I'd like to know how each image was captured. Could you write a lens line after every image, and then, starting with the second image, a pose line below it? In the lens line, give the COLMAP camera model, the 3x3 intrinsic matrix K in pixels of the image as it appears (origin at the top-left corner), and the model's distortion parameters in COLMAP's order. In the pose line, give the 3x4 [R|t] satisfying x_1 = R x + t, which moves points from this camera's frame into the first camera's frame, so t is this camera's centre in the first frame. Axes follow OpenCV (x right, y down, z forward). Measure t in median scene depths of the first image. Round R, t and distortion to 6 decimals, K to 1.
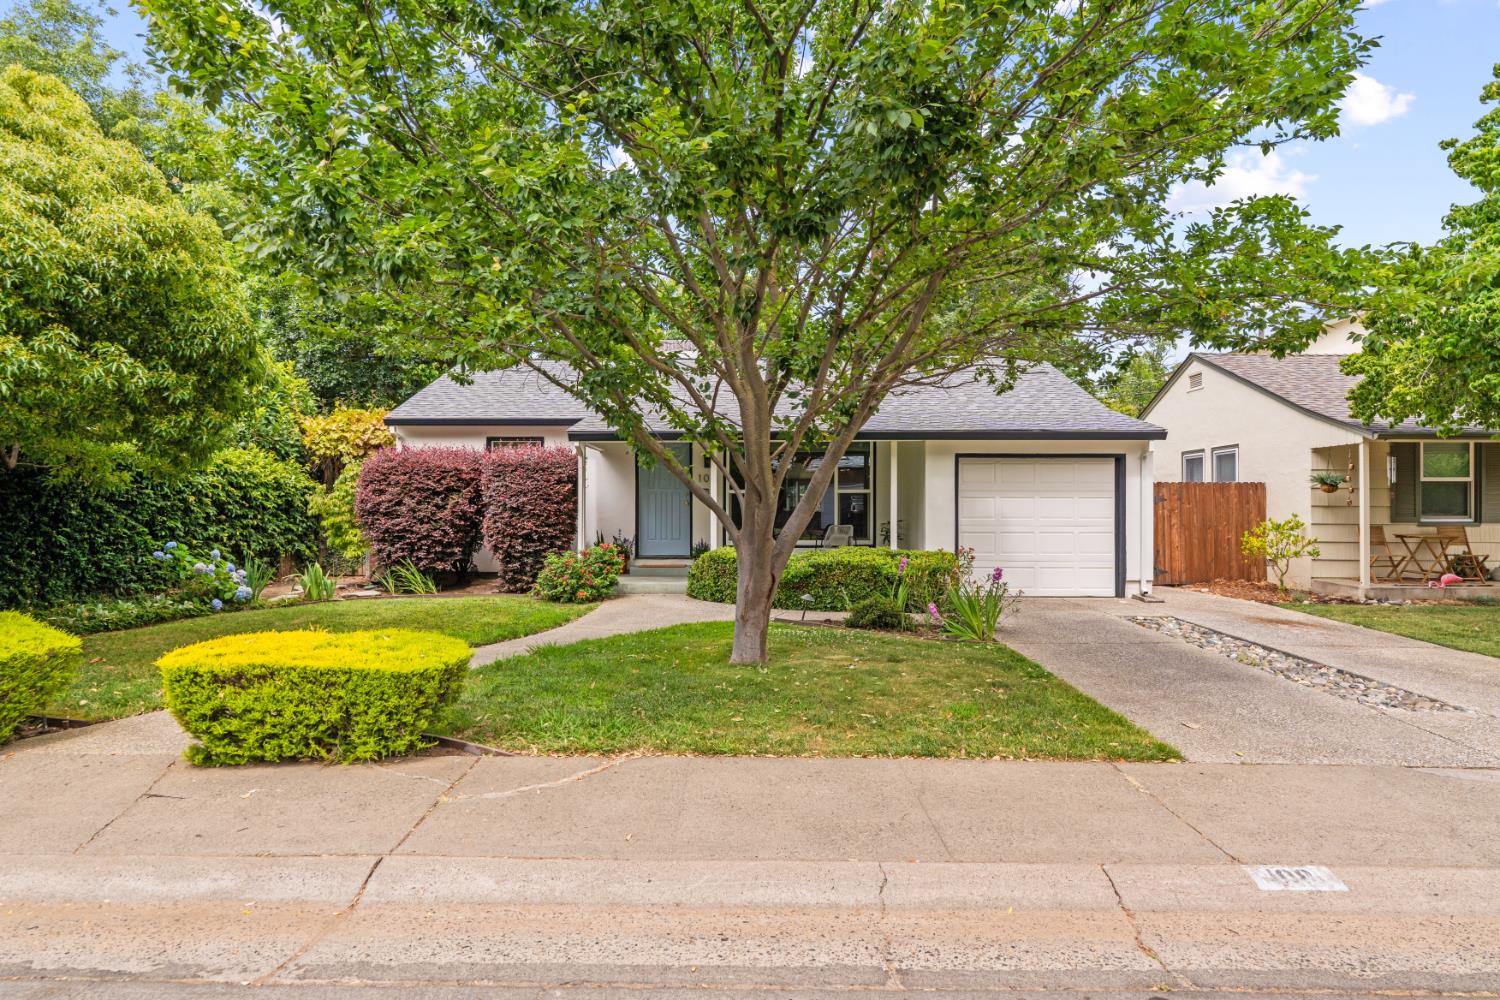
lens RADIAL K [[911.1, 0, 750.0], [0, 911.1, 500.0], [0, 0, 1]] dist [0.005854, -0.004743]
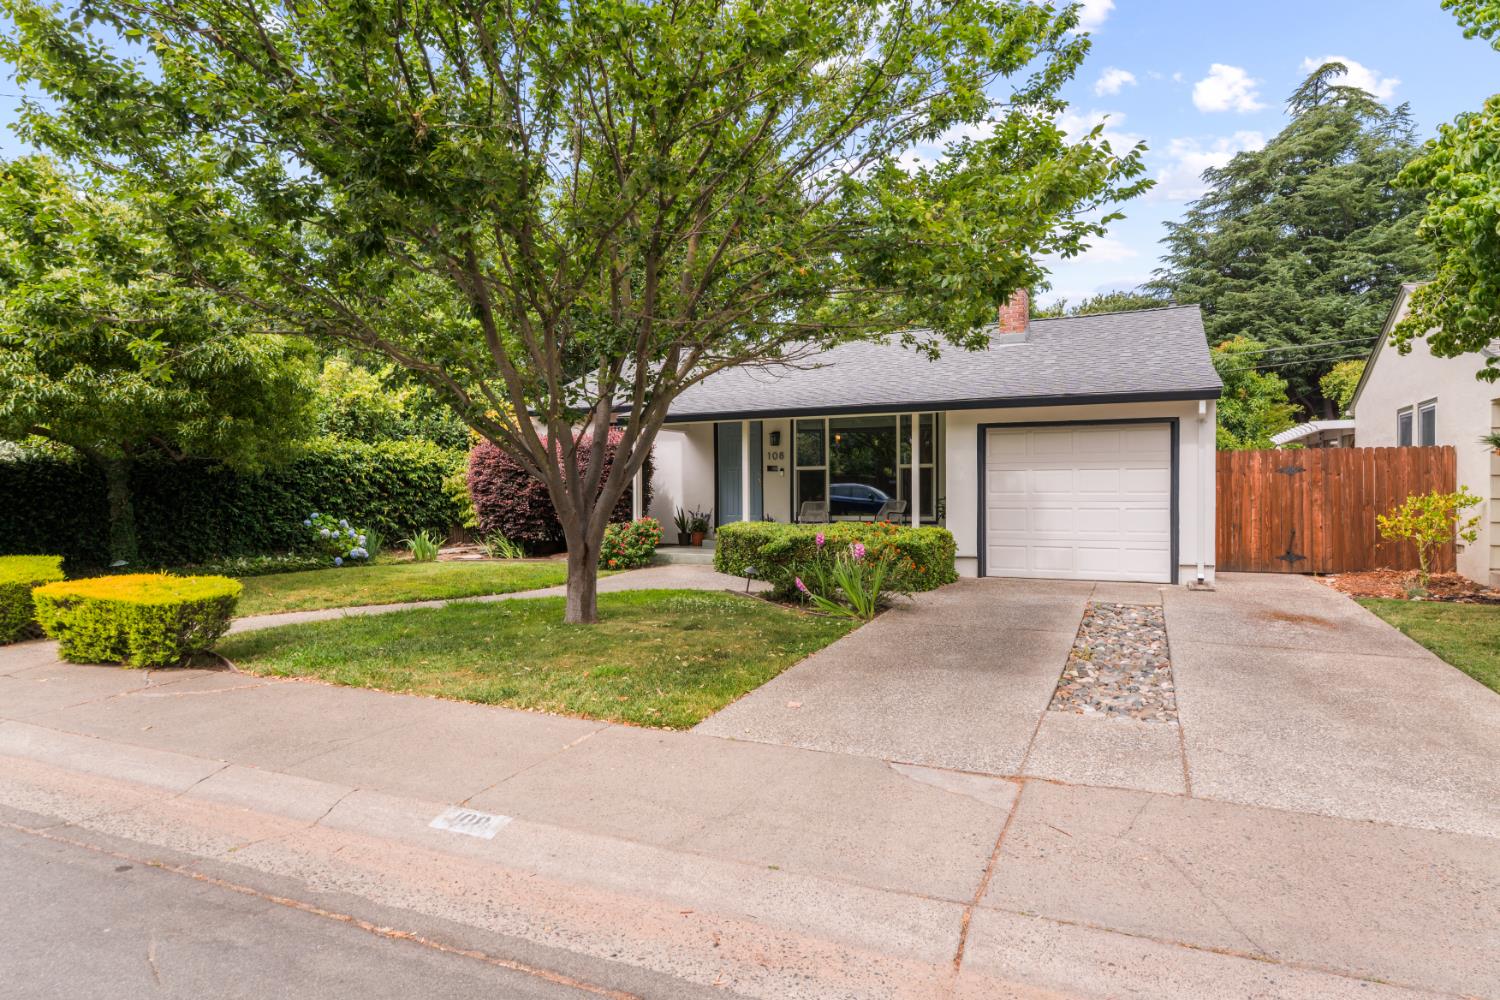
lens RADIAL K [[911.1, 0, 750.0], [0, 911.1, 500.0], [0, 0, 1]] dist [0.005854, -0.004743]
pose [[0.908530, -0.000942, -0.417818, 0.456567], [0.011024, 0.999703, 0.021718, 0.004615], [0.417674, -0.024337, 0.908271, 0.057039]]
